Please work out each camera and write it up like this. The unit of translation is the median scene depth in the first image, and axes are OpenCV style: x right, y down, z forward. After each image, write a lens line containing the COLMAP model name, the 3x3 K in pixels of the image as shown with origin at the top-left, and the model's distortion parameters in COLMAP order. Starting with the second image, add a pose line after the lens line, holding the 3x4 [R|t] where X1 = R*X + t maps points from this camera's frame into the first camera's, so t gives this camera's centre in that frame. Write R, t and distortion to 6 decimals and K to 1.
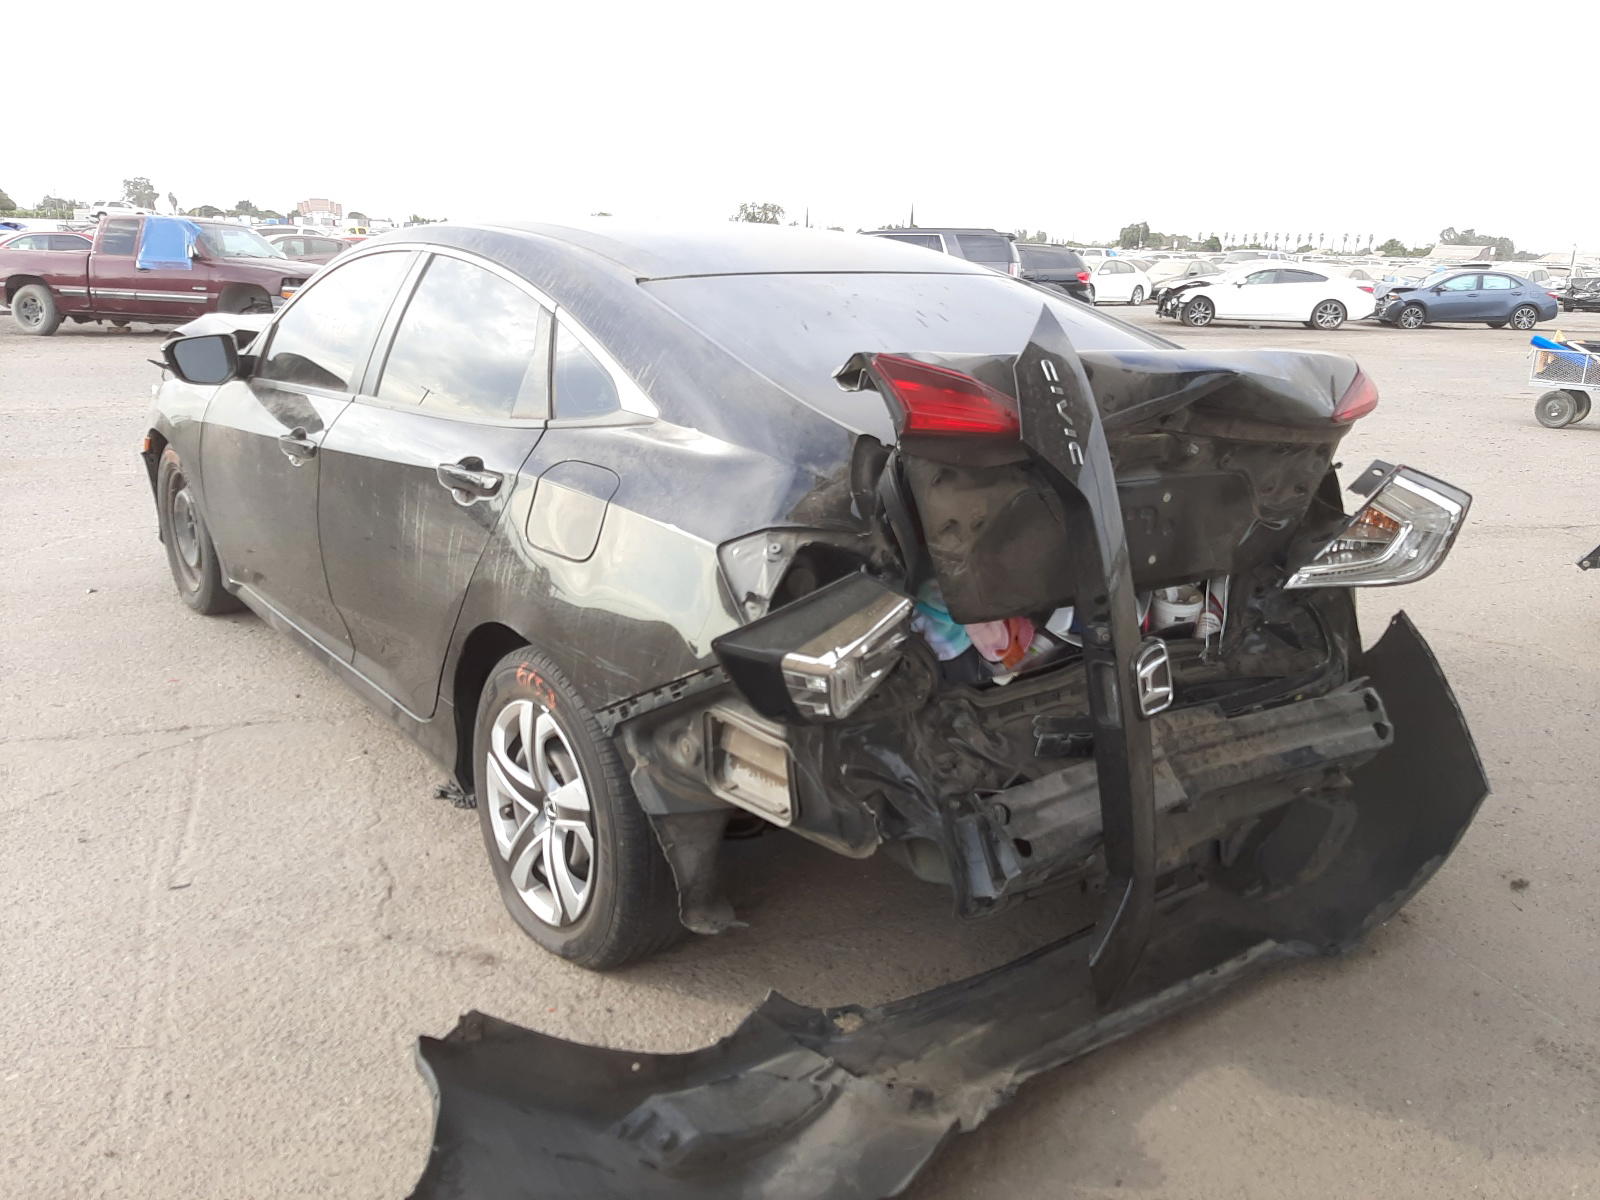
lens RADIAL K [[1268.8, 0, 792.5], [0, 1268.8, 597.4], [0, 0, 1]] dist [0.004279, -0.024524]
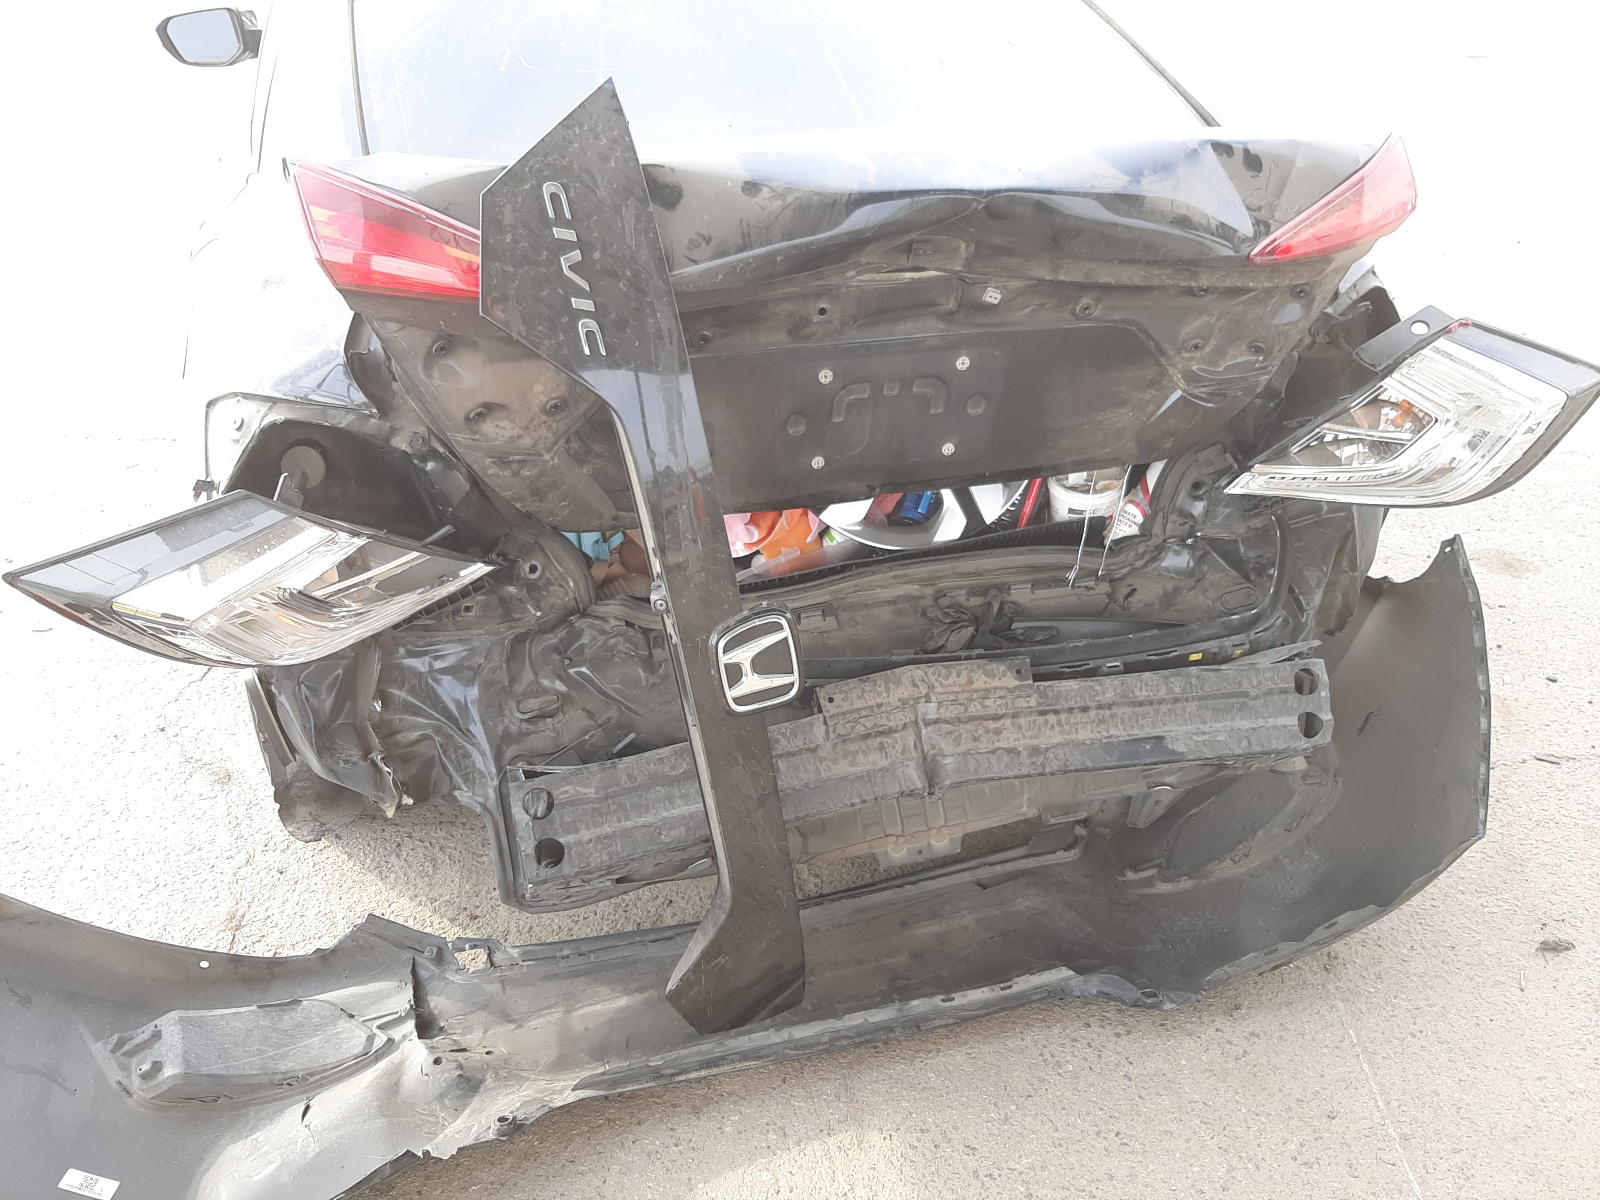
lens RADIAL K [[1268.8, 0, 795.9], [0, 1268.8, 608.0], [0, 0, 1]] dist [0.004279, -0.024524]
pose [[0.936893, 0.163618, -0.308968, 0.431404], [-0.070798, 0.954212, 0.290633, -0.140548], [0.342373, -0.250418, 0.905578, 0.327823]]
